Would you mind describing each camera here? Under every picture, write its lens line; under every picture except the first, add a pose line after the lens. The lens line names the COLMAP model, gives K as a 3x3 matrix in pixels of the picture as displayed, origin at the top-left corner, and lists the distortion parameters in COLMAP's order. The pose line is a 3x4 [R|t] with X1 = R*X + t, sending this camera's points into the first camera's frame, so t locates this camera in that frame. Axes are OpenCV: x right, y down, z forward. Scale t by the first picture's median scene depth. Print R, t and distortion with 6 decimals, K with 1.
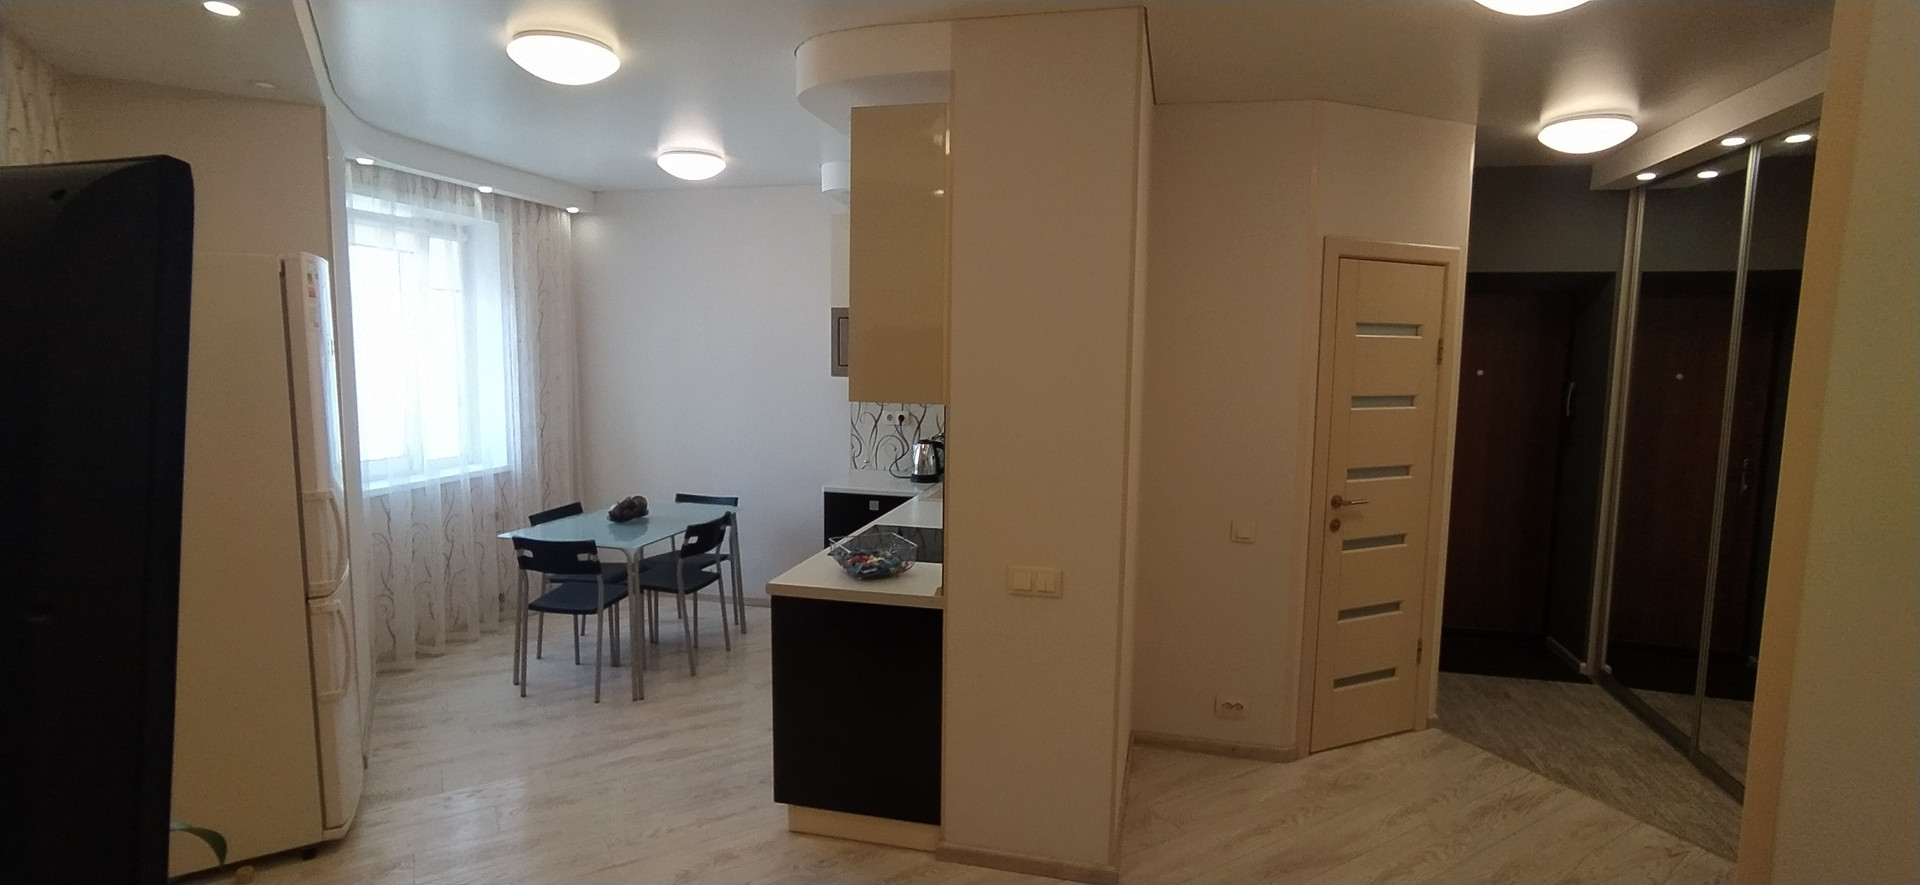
lens RADIAL K [[876.2, 0, 963.5], [0, 876.2, 437.8], [0, 0, 1]] dist [-0.043956, 0.026125]
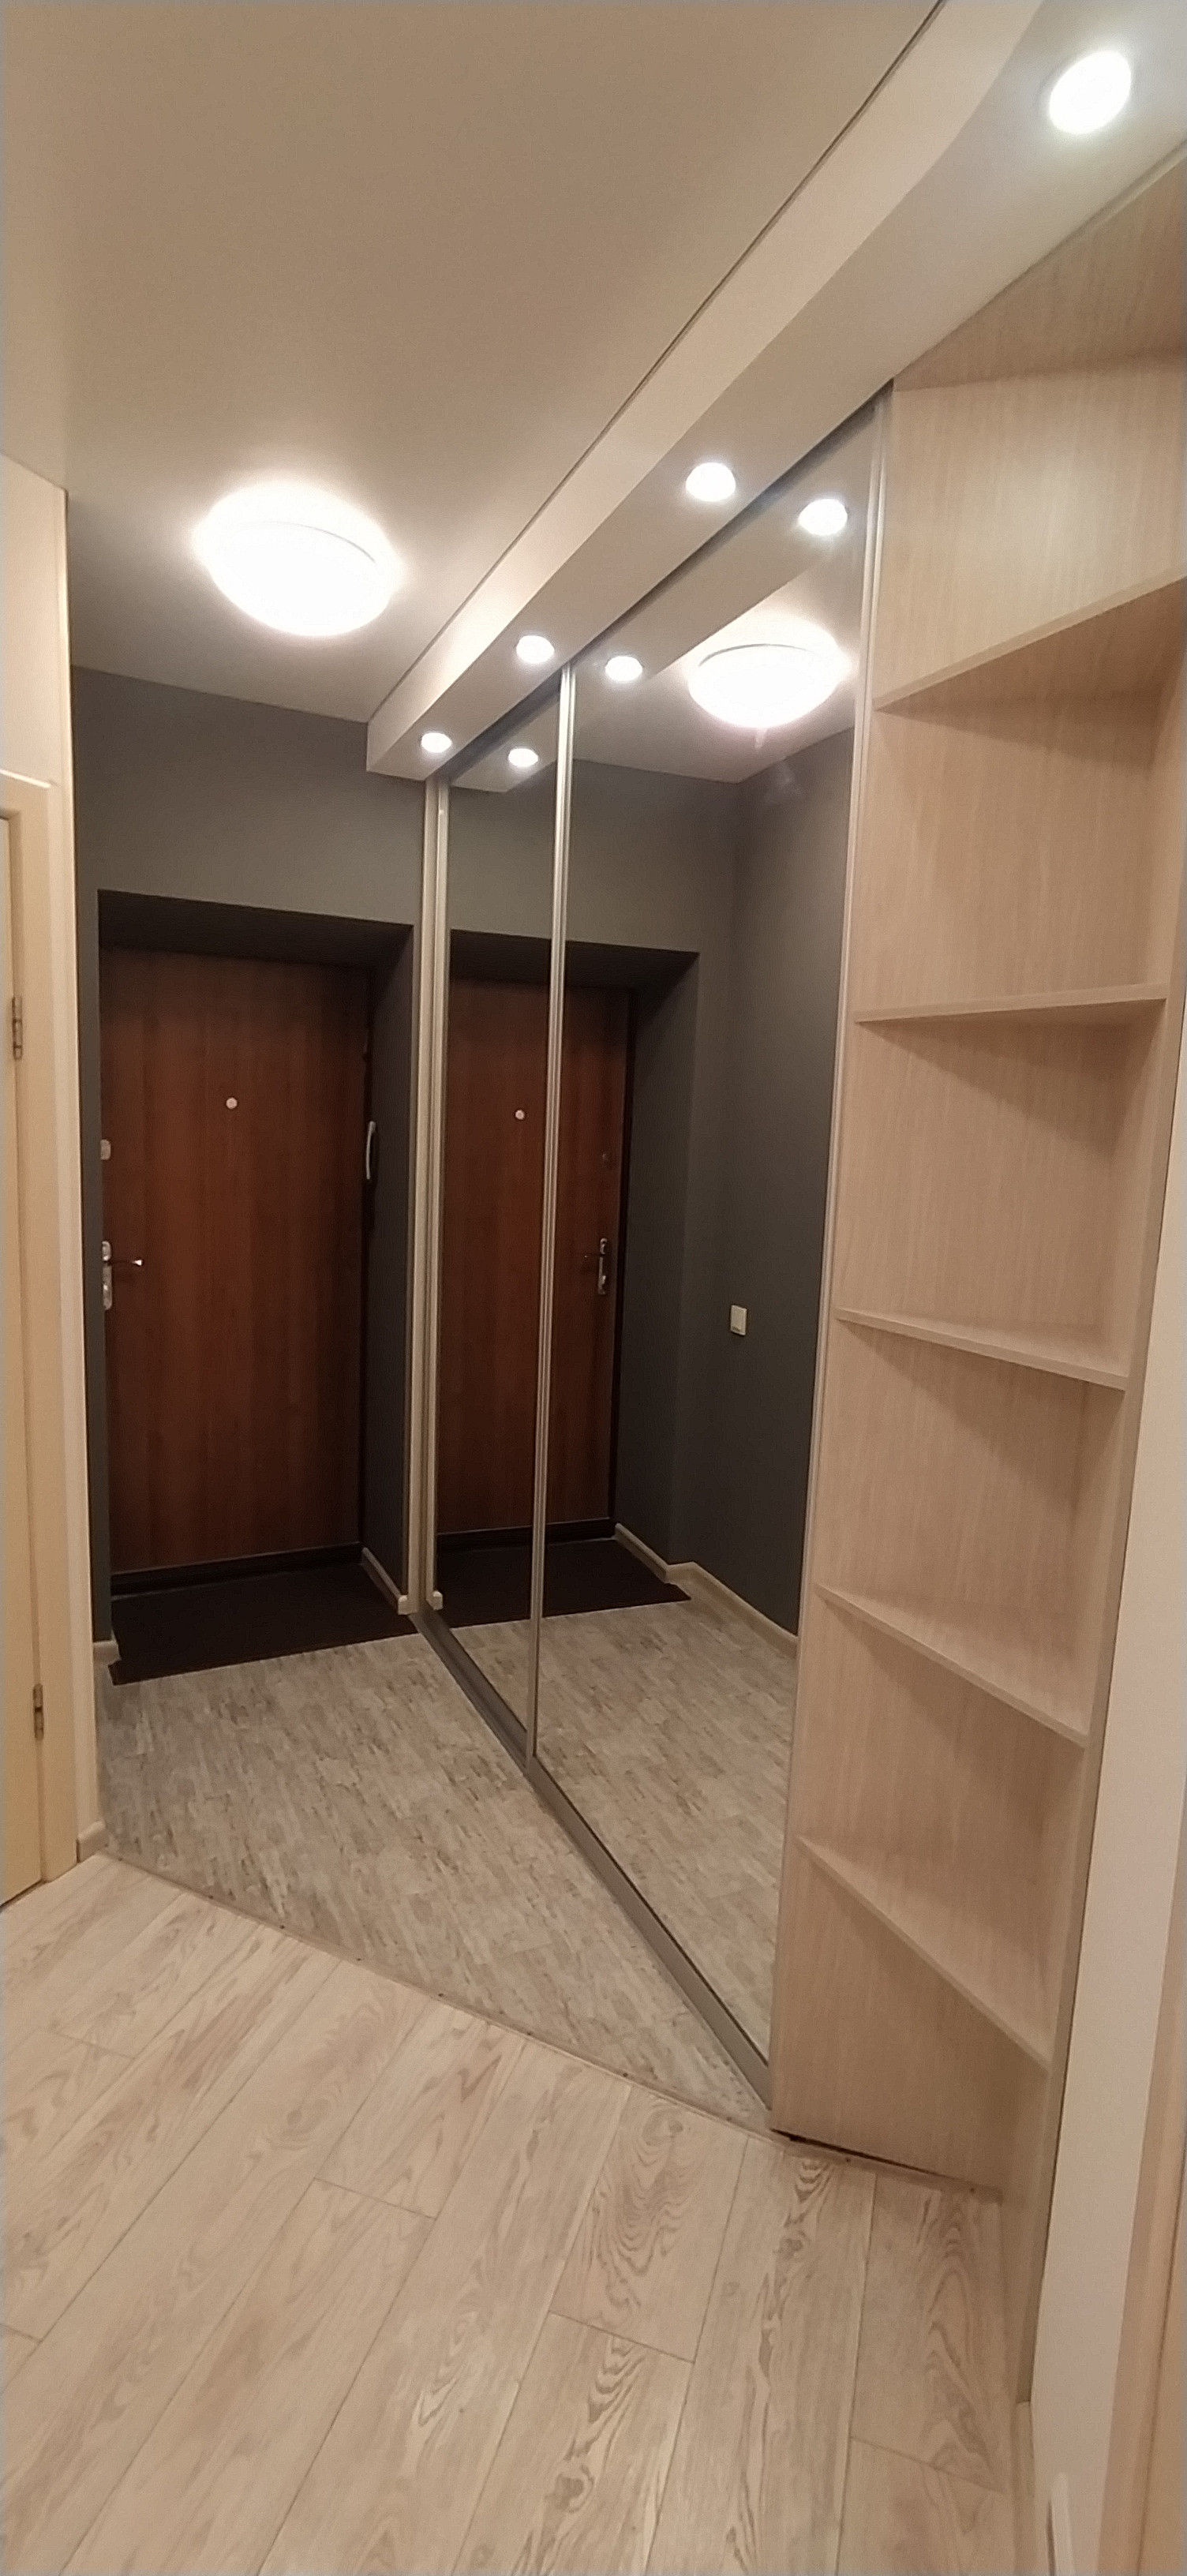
lens RADIAL K [[1175.6, 0, 593.5], [0, 1175.6, 1288.0], [0, 0, 1]] dist [-0.043956, 0.026125]
pose [[0.764199, -0.072833, 0.640856, 0.403718], [0.036176, 0.996880, 0.070158, -0.002600], [-0.643966, -0.030431, 0.764449, 0.387058]]
